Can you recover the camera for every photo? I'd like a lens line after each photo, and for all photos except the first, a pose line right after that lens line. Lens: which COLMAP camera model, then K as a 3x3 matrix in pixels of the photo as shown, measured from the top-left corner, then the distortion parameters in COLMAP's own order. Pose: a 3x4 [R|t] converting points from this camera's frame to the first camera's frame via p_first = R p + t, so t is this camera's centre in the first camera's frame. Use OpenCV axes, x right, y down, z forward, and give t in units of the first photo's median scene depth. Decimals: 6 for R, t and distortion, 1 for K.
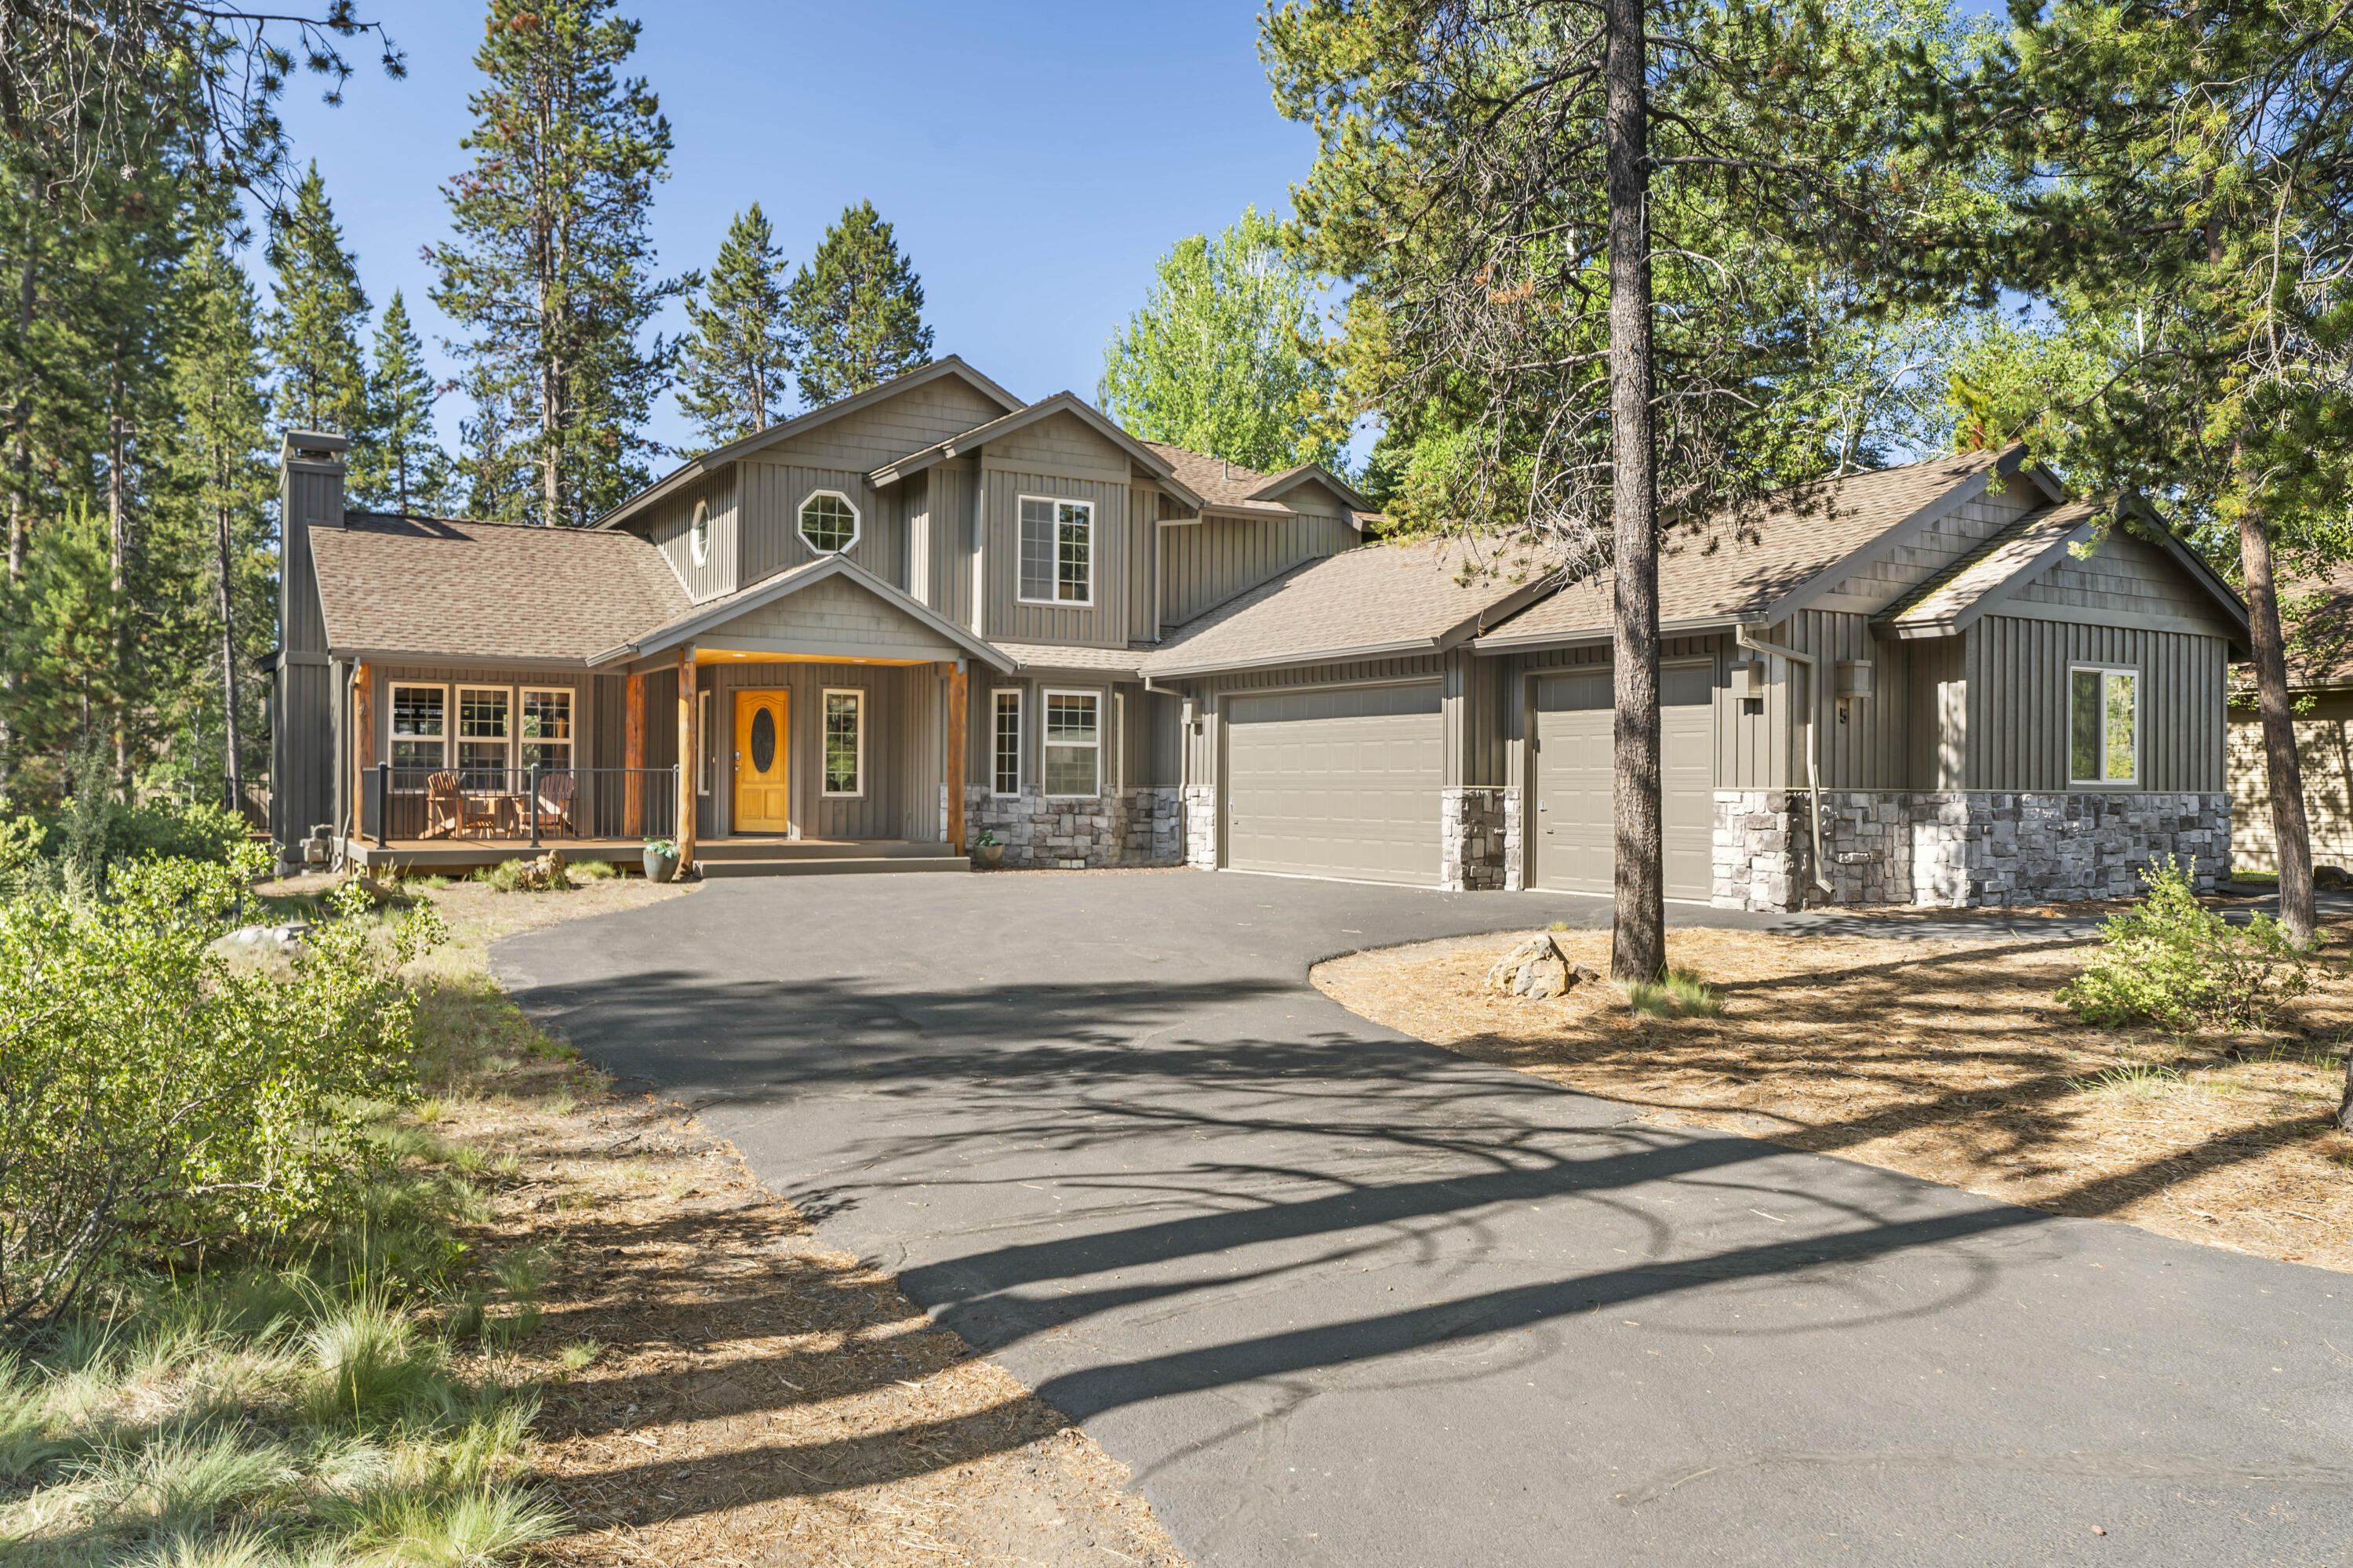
lens RADIAL K [[1676.4, 0, 1173.1], [0, 1676.4, 782.2], [0, 0, 1]] dist [-0.000001, -0.000059]
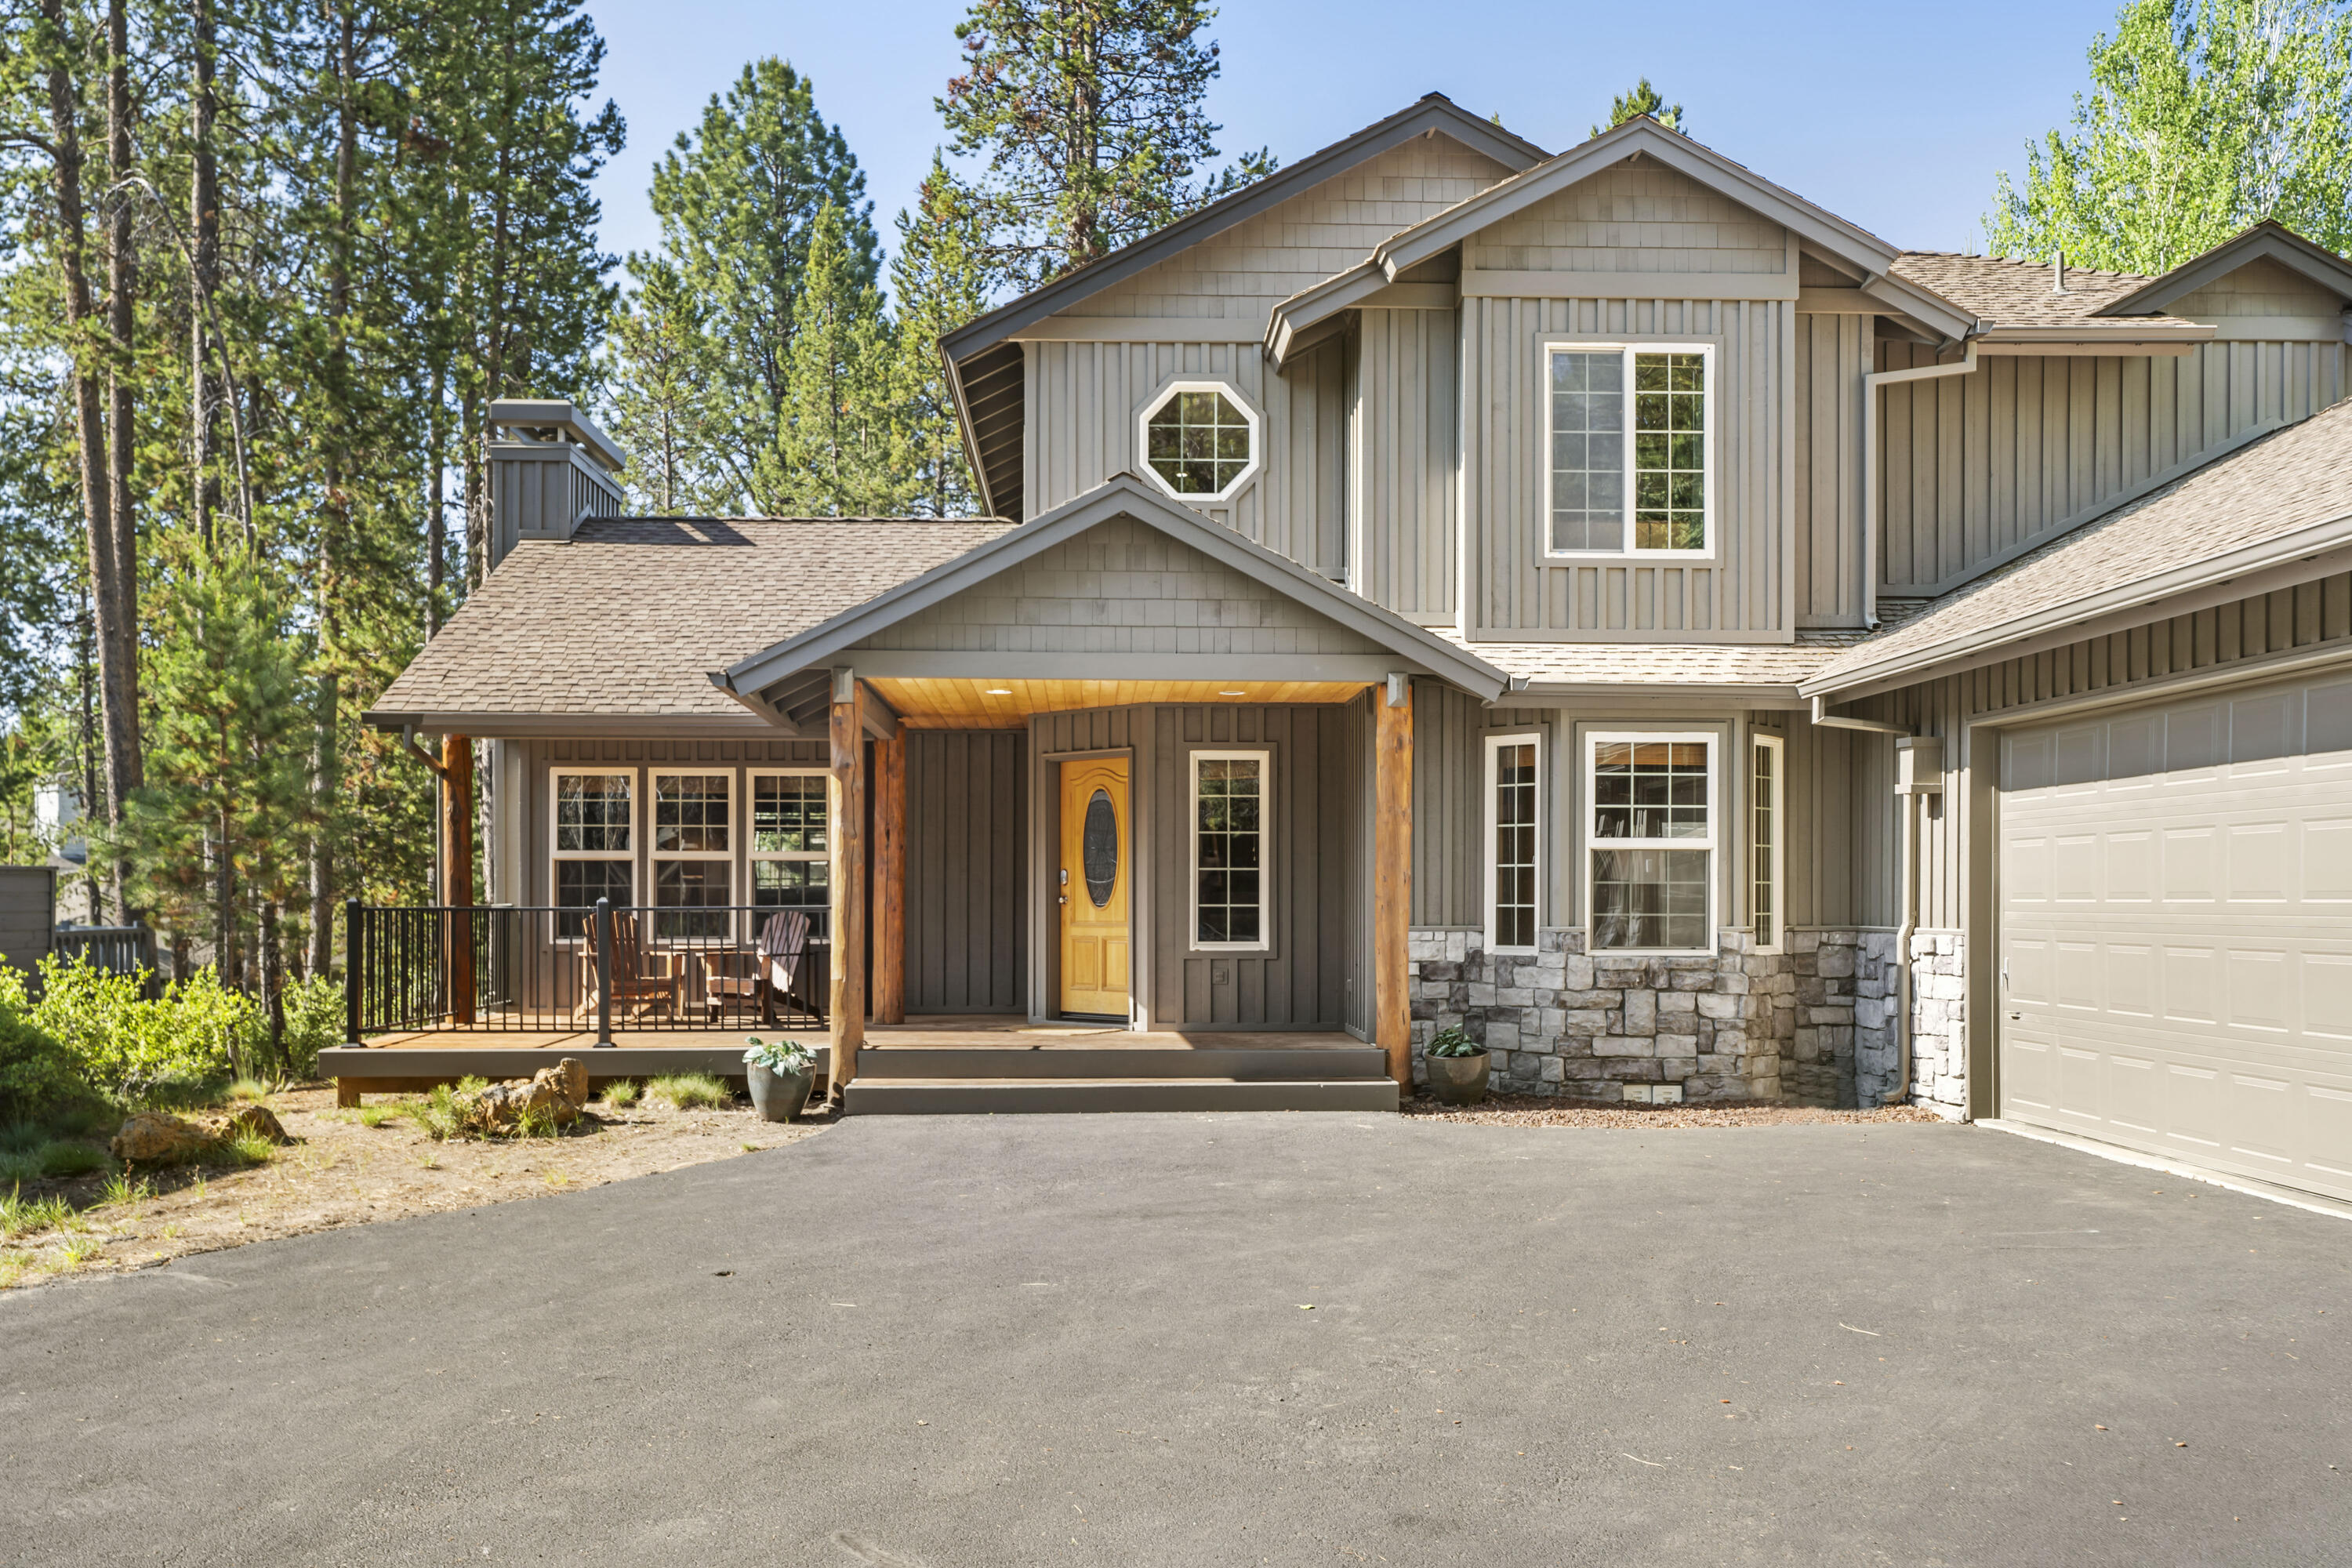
lens RADIAL K [[1995.4, 0, 1194.9], [0, 1995.4, 892.9], [0, 0, 1]] dist [0.008489, 0.019126]
pose [[0.886621, -0.008627, -0.462416, 0.088145], [0.007107, 0.999962, -0.005027, -0.006789], [0.462442, 0.001171, 0.886649, 0.432935]]
